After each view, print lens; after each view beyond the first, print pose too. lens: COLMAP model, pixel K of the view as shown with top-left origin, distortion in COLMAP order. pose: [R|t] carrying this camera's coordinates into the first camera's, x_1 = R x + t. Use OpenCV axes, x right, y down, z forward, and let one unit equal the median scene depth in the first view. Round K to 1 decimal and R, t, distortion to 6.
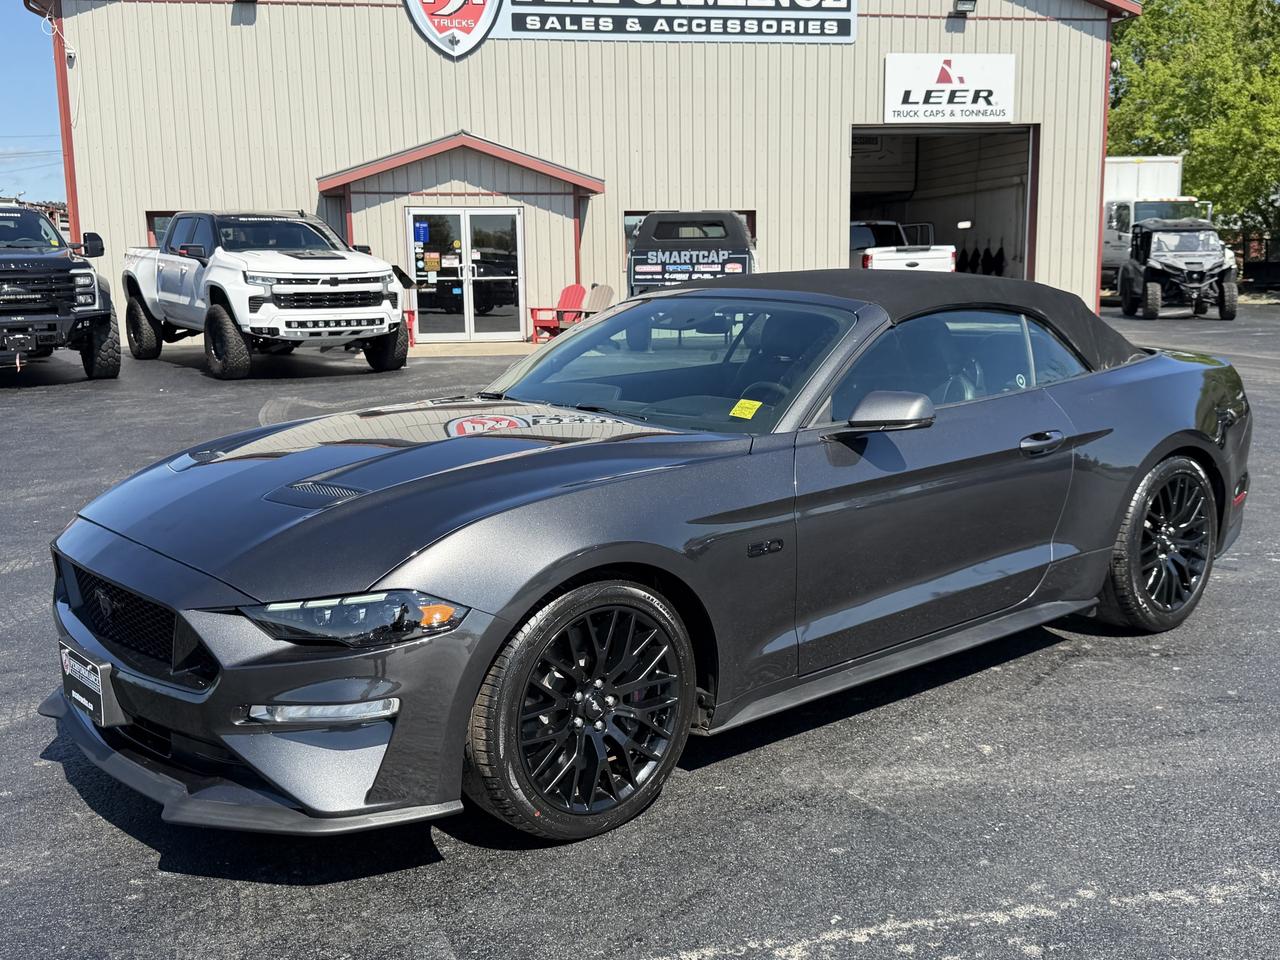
lens RADIAL K [[1281.9, 0, 623.2], [0, 1281.9, 465.2], [0, 0, 1]] dist [0.127019, -0.338629]
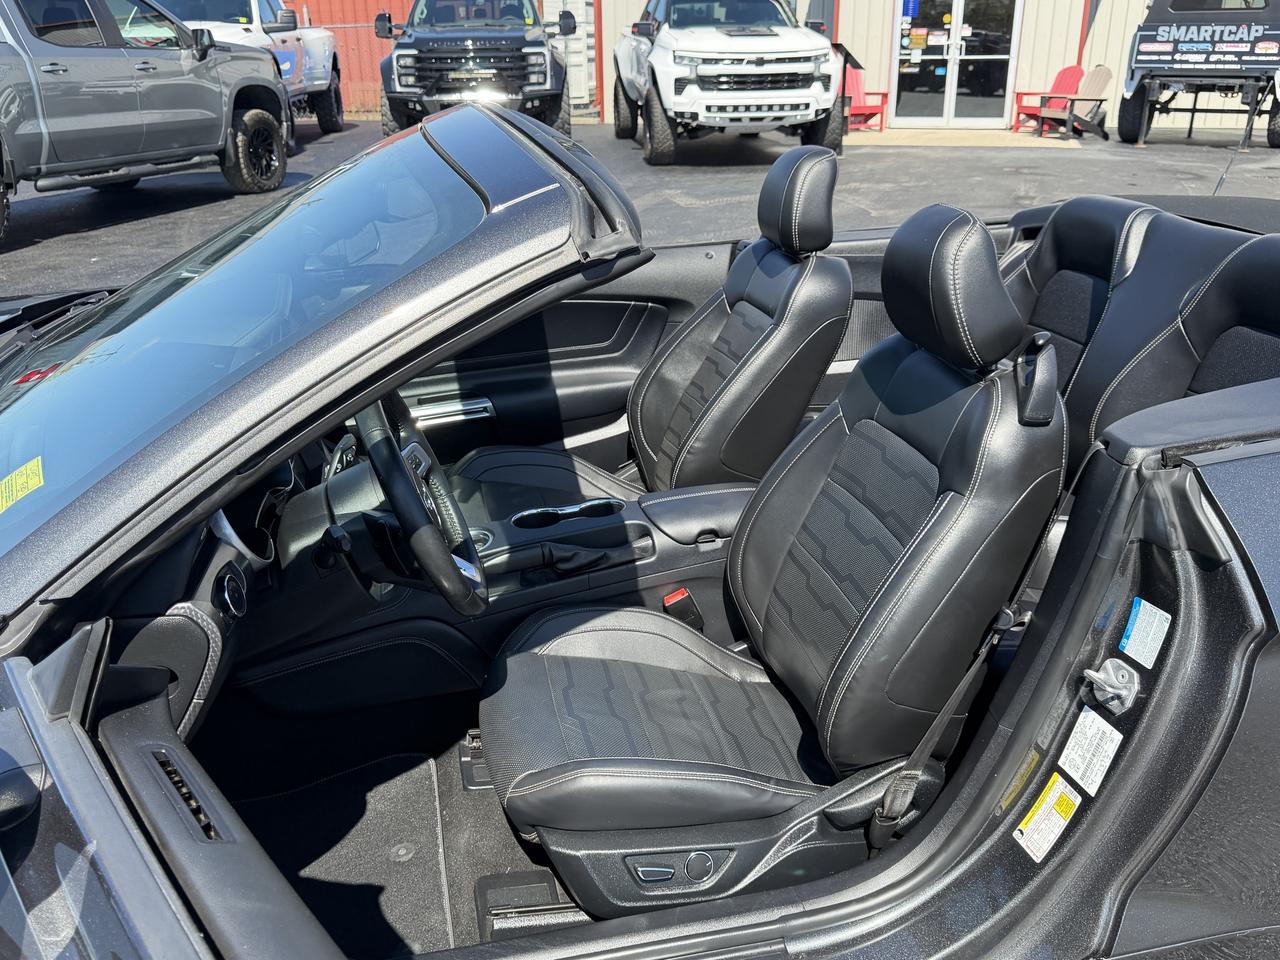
lens RADIAL K [[1062.0, 0, 645.8], [0, 1062.0, 503.9], [0, 0, 1]] dist [0.011177, -0.031013]
pose [[0.893737, 0.179685, -0.411032, 0.061285], [-0.069981, 0.960902, 0.267899, -0.025863], [0.443099, -0.210667, 0.871368, 0.166480]]
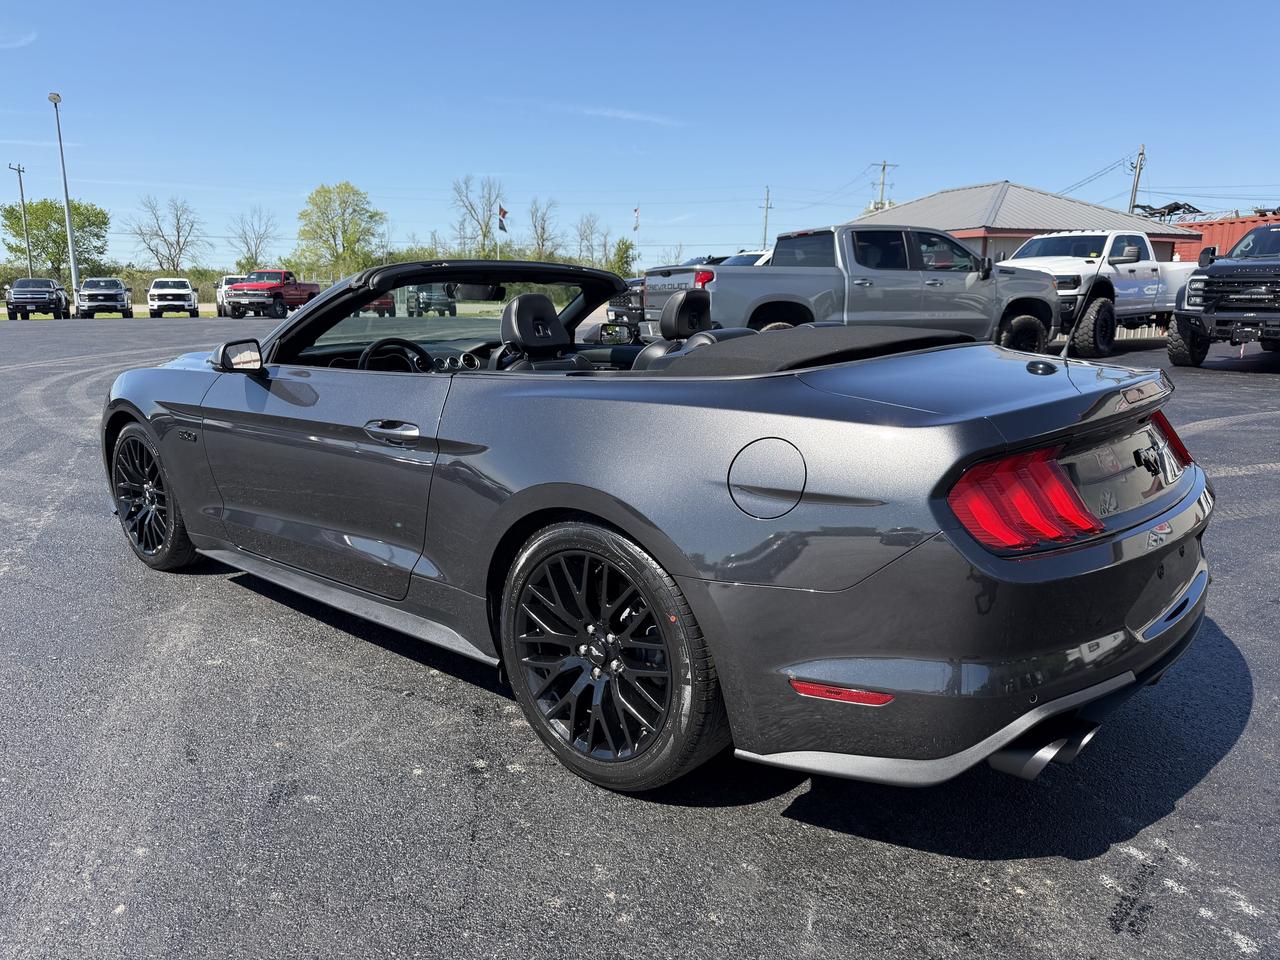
lens RADIAL K [[888.1, 0, 637.8], [0, 888.1, 515.6], [0, 0, 1]] dist [-0.006579, -0.006295]
pose [[0.162007, 0.250542, -0.954454, 0.201169], [-0.146850, 0.962583, 0.227749, -0.027267], [0.975802, 0.103265, 0.192737, 0.226352]]
